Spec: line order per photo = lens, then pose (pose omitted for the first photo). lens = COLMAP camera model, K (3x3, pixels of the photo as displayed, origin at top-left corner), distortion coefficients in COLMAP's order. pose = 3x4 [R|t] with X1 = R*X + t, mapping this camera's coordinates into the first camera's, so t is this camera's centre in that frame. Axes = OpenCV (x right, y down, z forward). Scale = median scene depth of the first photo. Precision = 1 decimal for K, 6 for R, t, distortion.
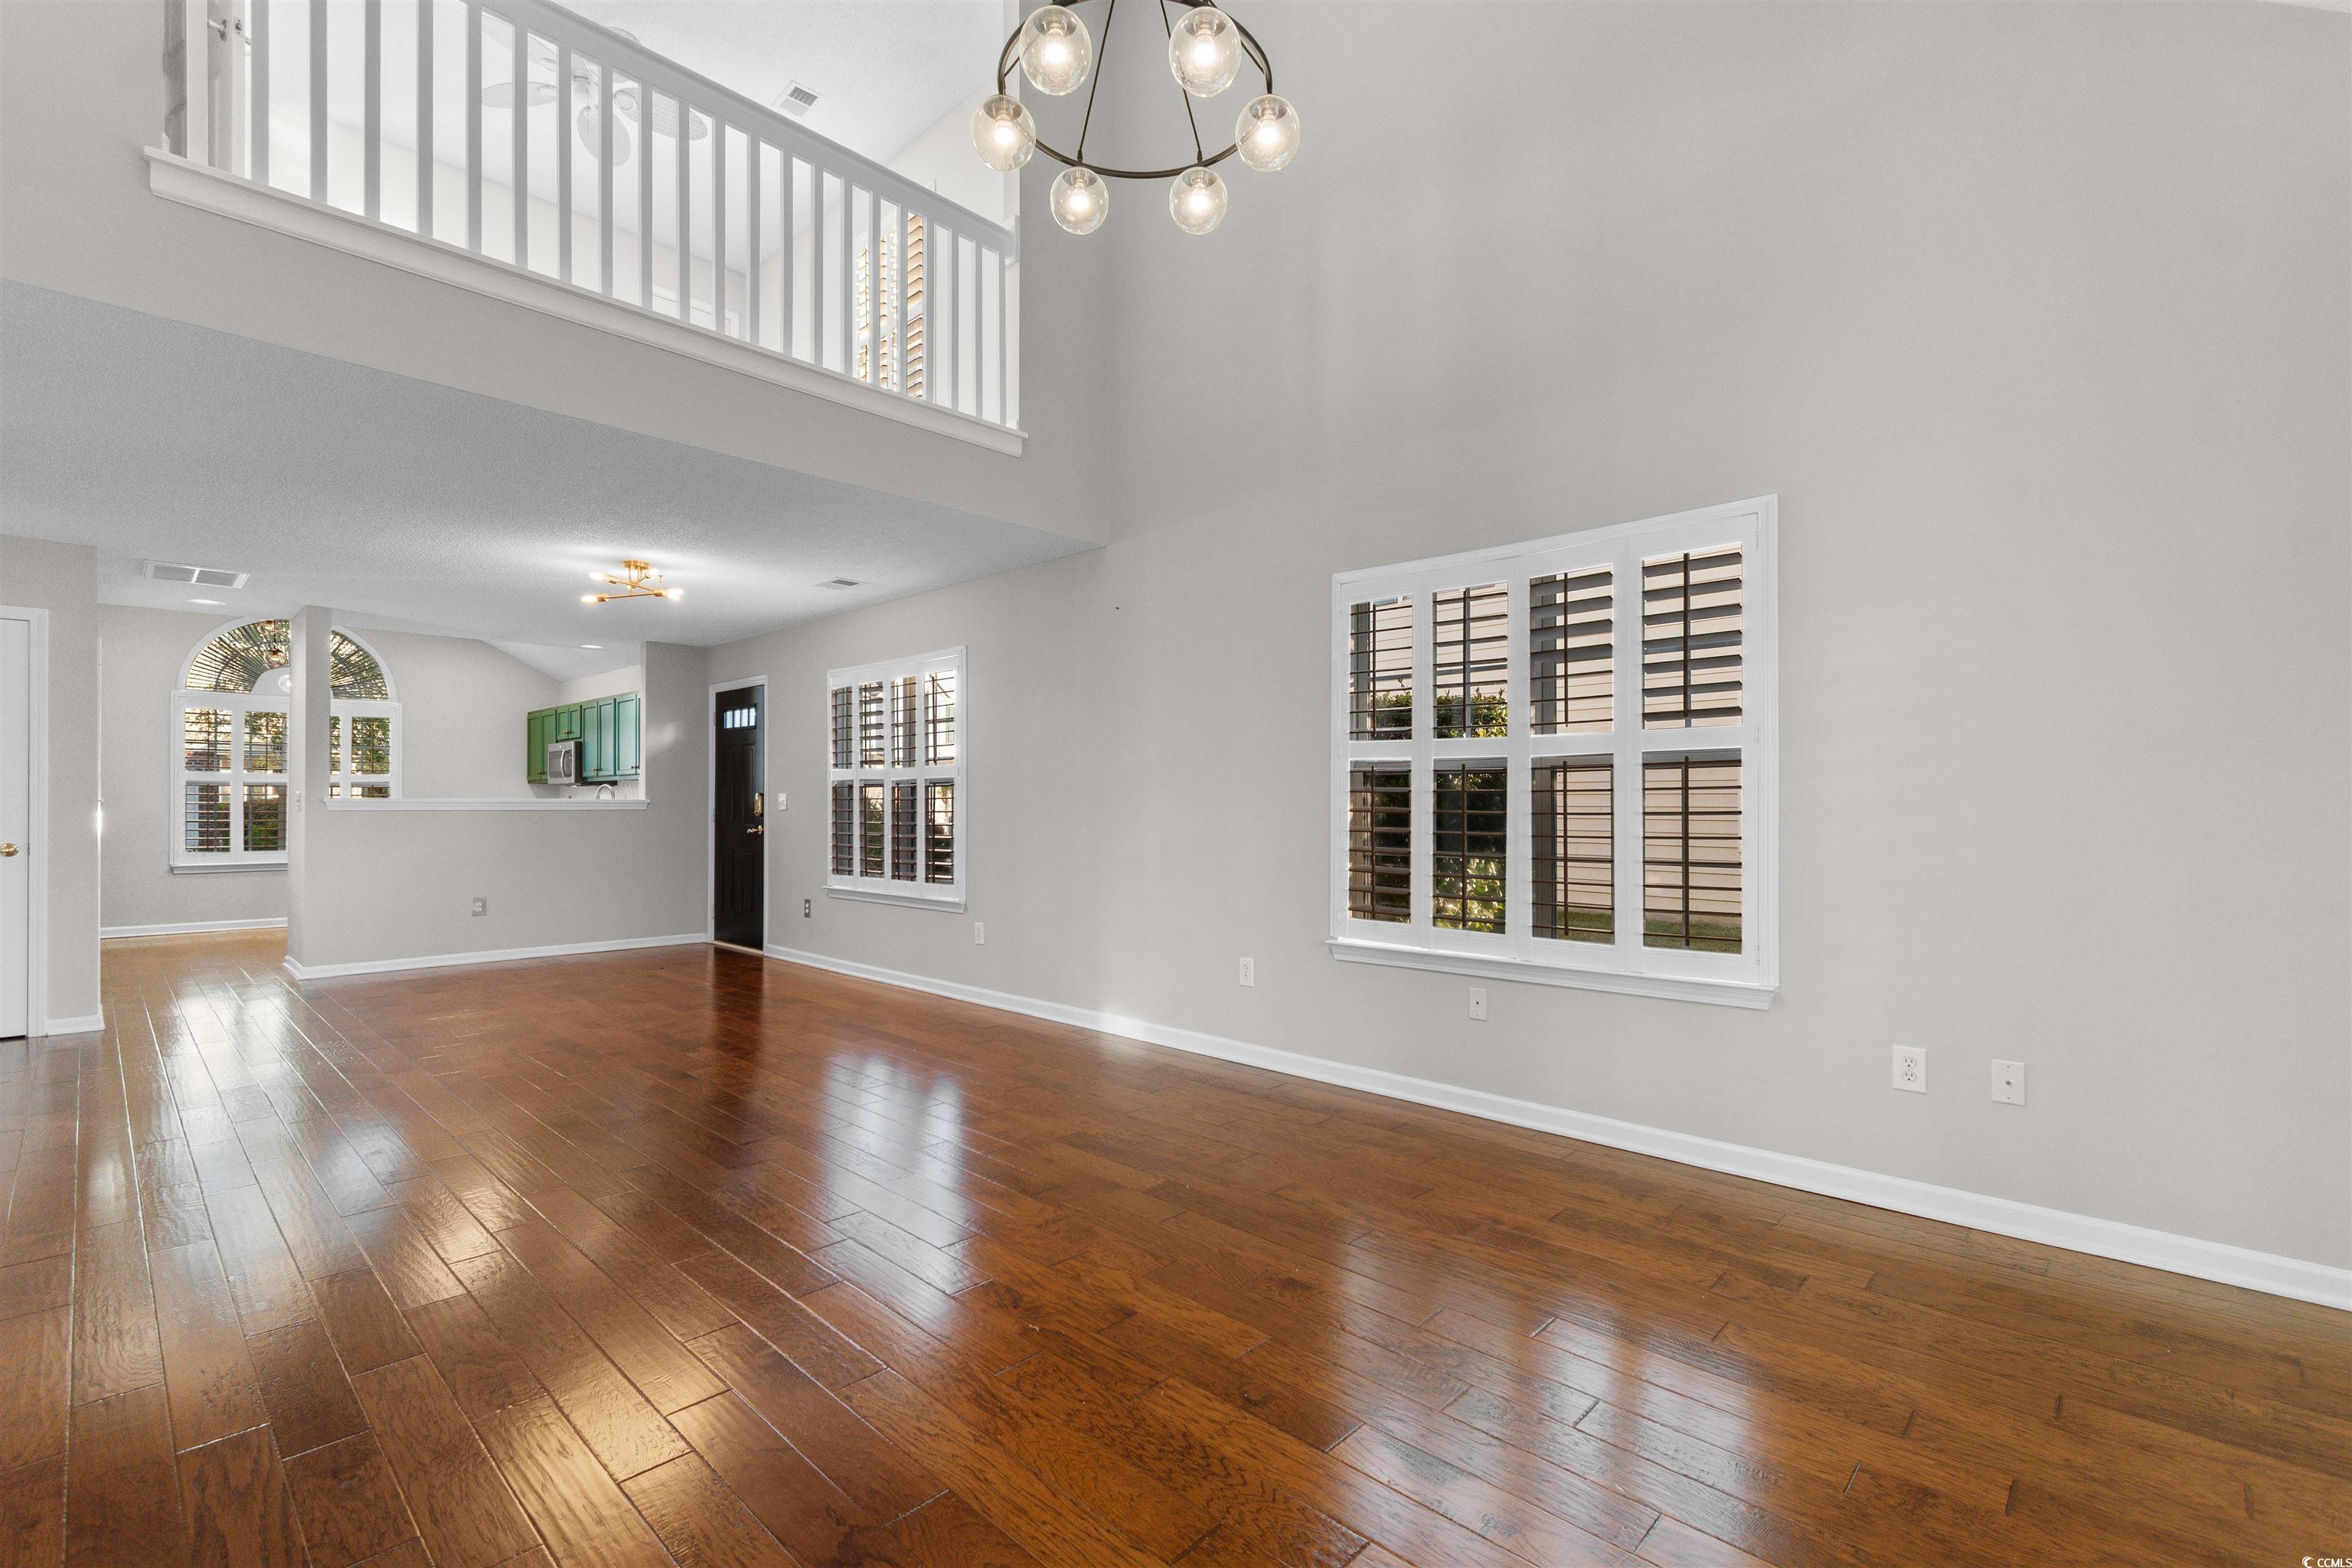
lens RADIAL K [[1033.3, 0, 1181.2], [0, 1033.3, 798.7], [0, 0, 1]] dist [-0.002173, -0.001292]
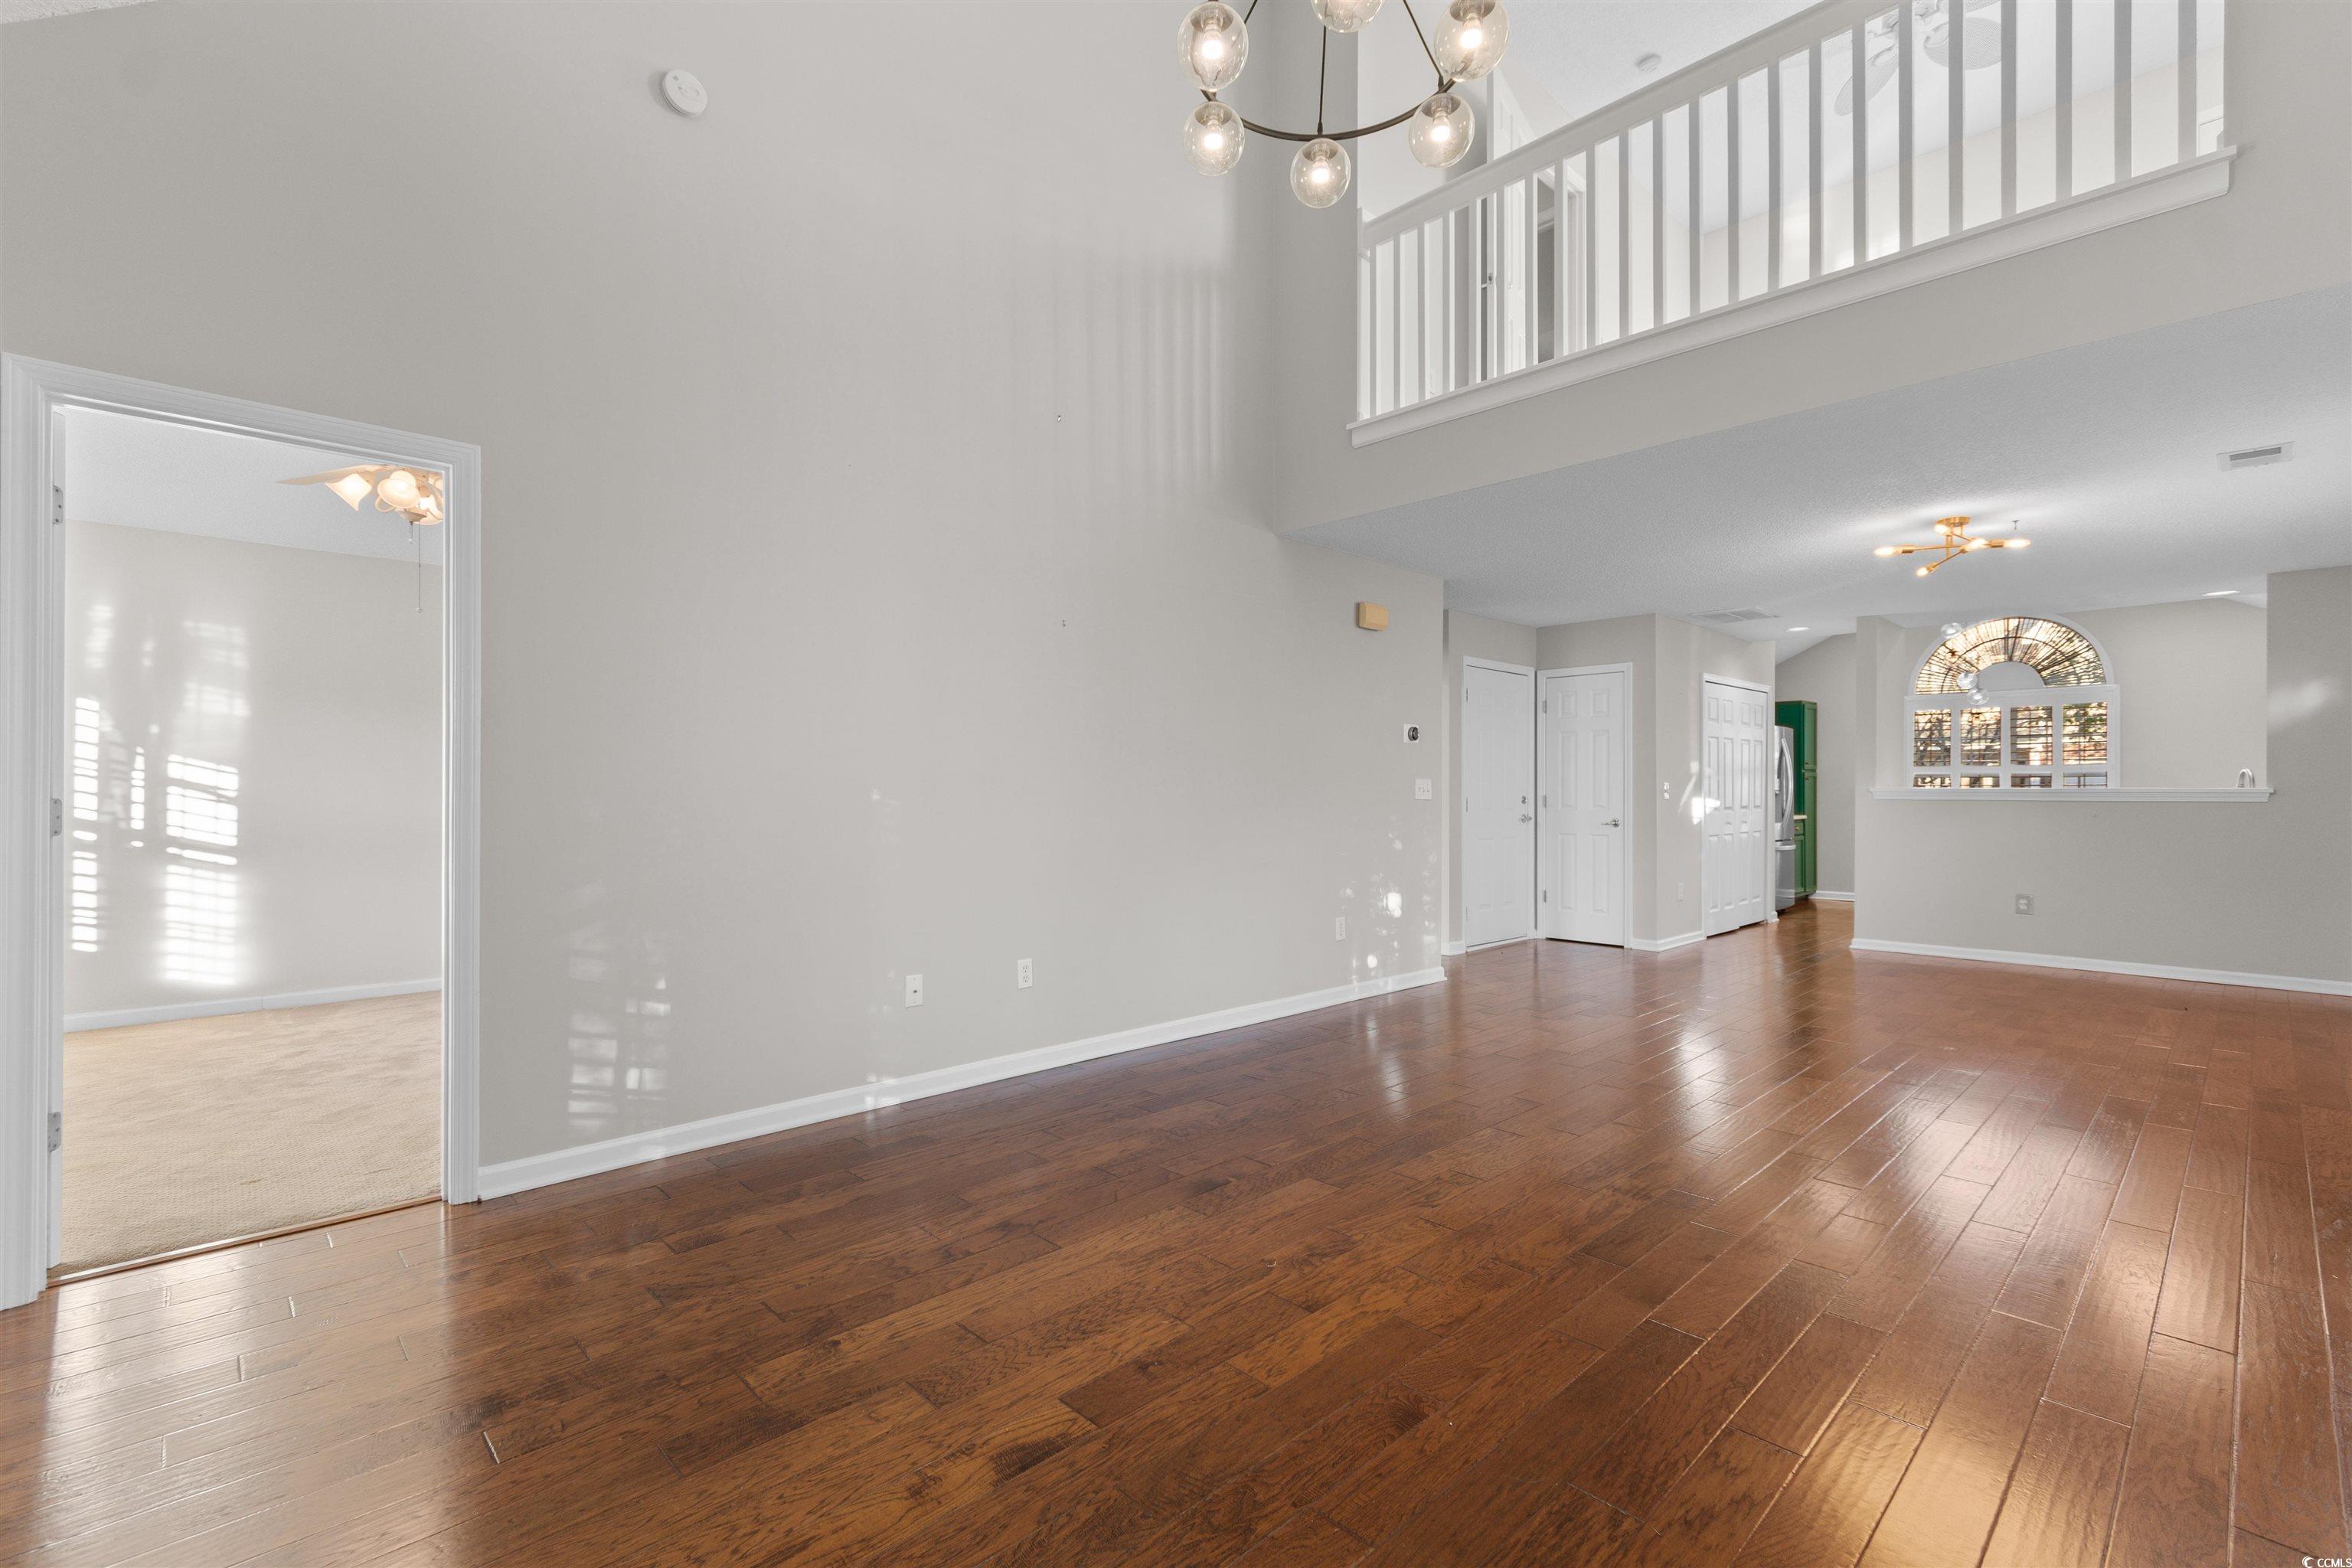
lens RADIAL K [[1033.3, 0, 1169.3], [0, 1033.3, 786.3], [0, 0, 1]] dist [-0.002173, -0.001292]
pose [[-0.053011, -0.006807, -0.998571, 0.835111], [0.003424, 0.999970, -0.006998, 0.006798], [0.998588, -0.003790, -0.052986, 0.815643]]
